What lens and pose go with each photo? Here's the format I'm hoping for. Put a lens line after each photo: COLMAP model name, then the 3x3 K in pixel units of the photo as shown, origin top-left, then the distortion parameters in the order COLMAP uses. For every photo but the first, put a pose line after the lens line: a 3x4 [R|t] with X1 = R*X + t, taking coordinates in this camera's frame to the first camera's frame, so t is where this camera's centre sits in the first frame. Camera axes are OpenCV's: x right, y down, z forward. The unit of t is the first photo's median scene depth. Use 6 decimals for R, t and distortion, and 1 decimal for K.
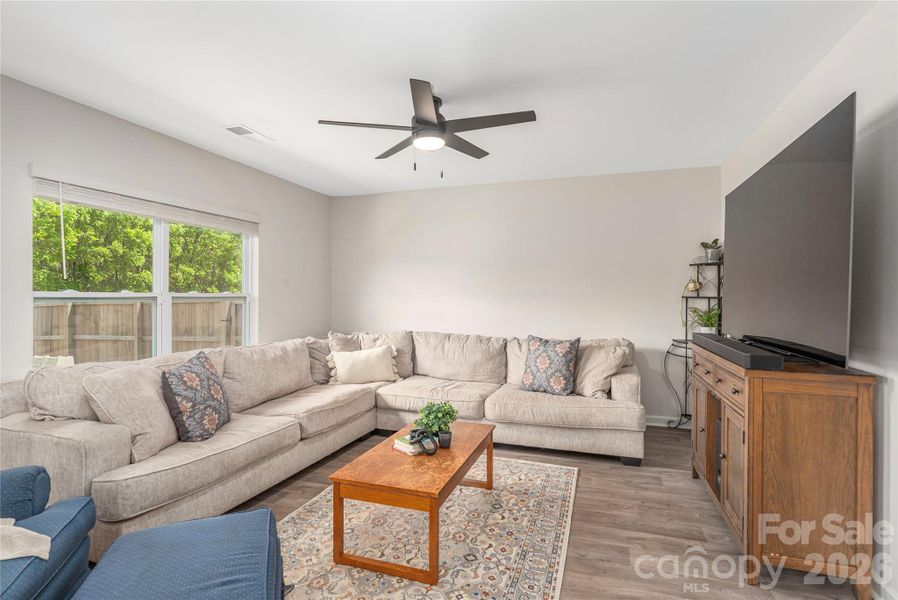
lens RADIAL K [[448.4, 0, 449.0], [0, 448.4, 300.0], [0, 0, 1]] dist [-0.003318, -0.000682]
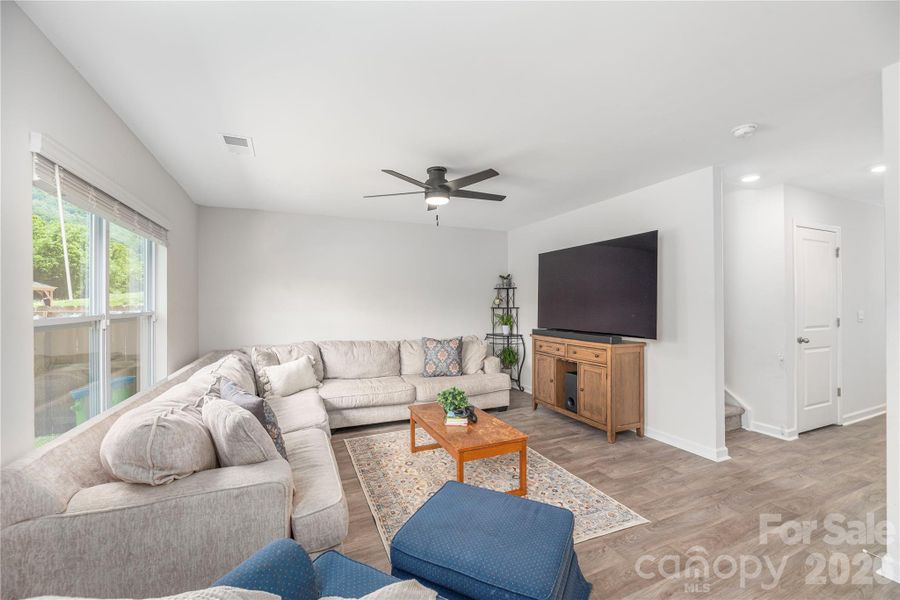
lens RADIAL K [[374.6, 0, 450.0], [0, 374.6, 300.0], [0, 0, 1]] dist [0.000707, 0.000029]
pose [[0.730263, -0.000744, 0.683166, -0.570399], [0.011843, 0.999863, -0.011571, -0.022514], [-0.683063, 0.016541, 0.730172, 0.100267]]
